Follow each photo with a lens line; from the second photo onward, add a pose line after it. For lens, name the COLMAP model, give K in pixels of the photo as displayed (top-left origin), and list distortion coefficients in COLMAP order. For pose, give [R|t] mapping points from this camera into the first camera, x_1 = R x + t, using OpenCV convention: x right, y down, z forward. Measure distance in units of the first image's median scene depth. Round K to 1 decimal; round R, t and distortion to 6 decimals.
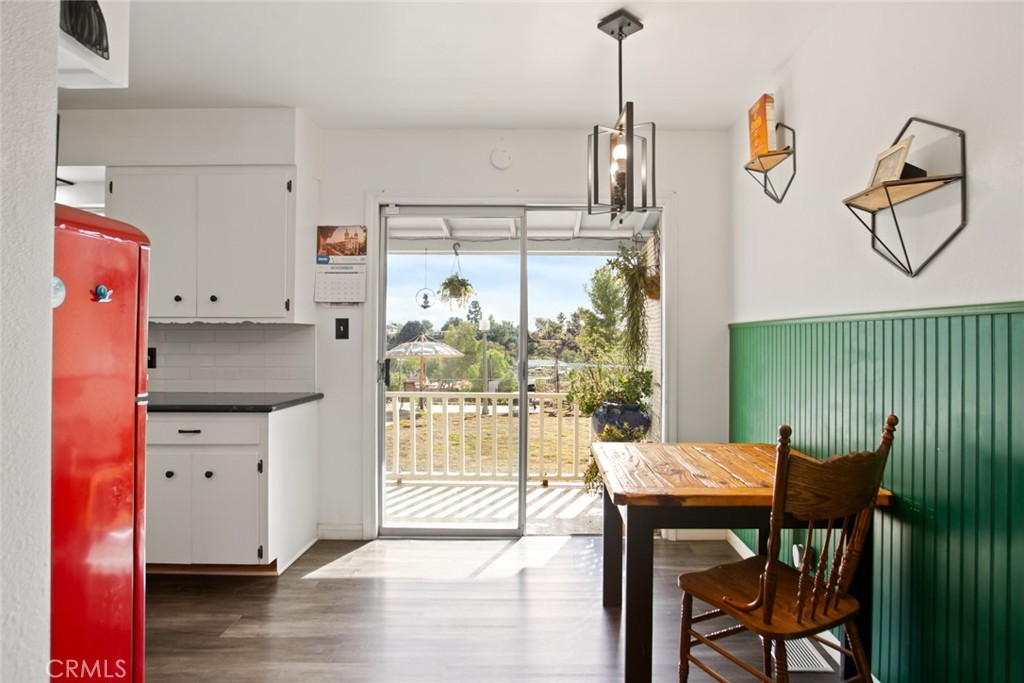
lens RADIAL K [[575.6, 0, 512.0], [0, 575.6, 341.5], [0, 0, 1]] dist [-0.001240, 0.000053]
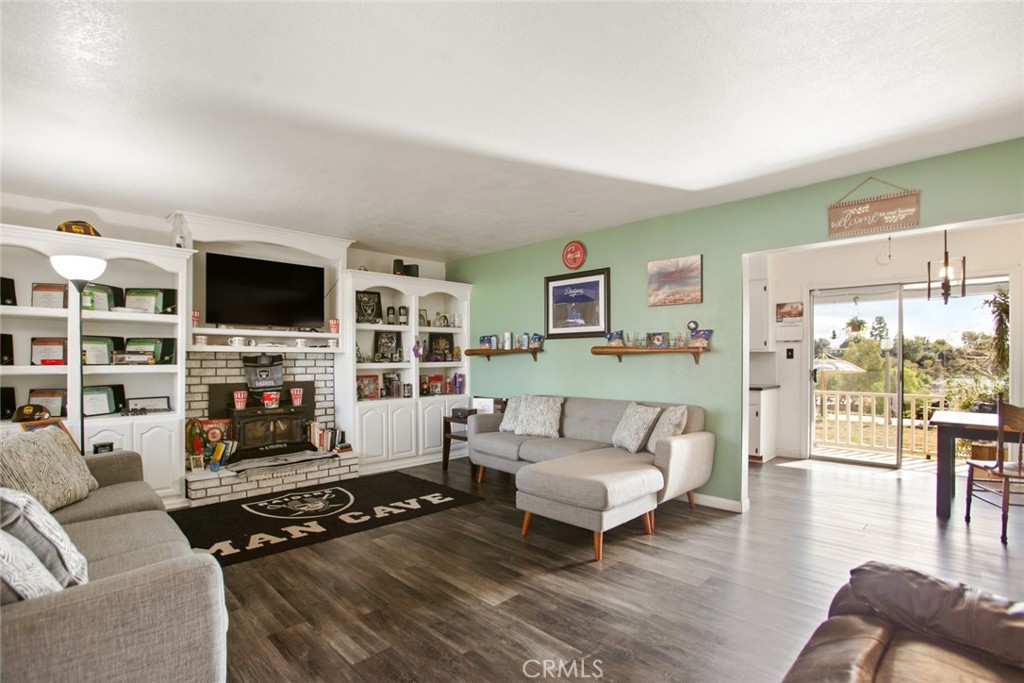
lens RADIAL K [[491.5, 0, 512.0], [0, 491.5, 358.7], [0, 0, 1]] dist [-0.075337, 0.028028]
pose [[0.748805, -0.003231, -0.662783, 0.090821], [0.002655, 0.999995, -0.001875, -0.003701], [0.662785, -0.000355, 0.748809, -0.892378]]
